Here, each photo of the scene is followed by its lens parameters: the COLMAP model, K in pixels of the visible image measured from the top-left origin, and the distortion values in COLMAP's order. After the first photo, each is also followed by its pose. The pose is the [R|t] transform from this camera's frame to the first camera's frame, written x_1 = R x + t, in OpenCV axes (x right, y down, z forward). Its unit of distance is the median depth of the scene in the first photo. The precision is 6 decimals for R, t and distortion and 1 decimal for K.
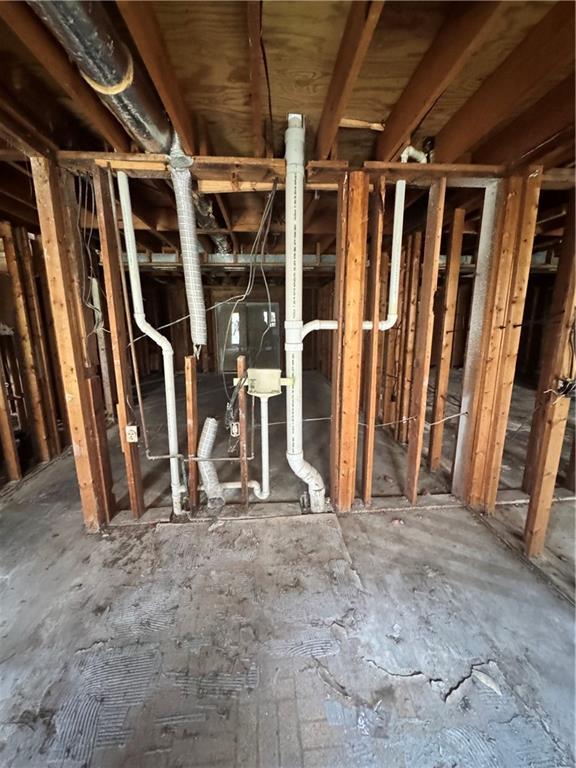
lens RADIAL K [[306.2, 0, 288.0], [0, 306.2, 384.0], [0, 0, 1]] dist [-0.001503, -0.000190]
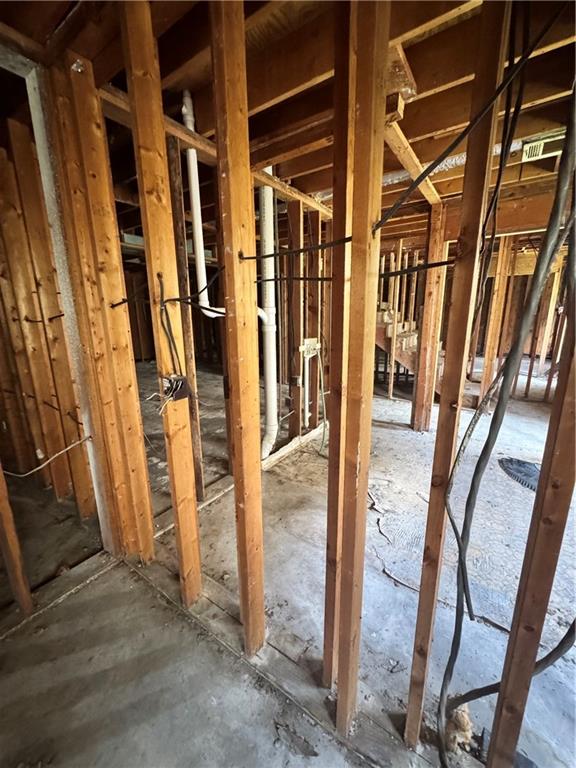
lens RADIAL K [[307.6, 0, 288.0], [0, 307.6, 384.0], [0, 0, 1]] dist [0.000538, 0.000143]
pose [[0.632948, -0.177709, 0.753522, 0.432738], [0.160698, 0.982258, 0.096670, -0.018372], [-0.757333, 0.059903, 0.650276, 0.255068]]
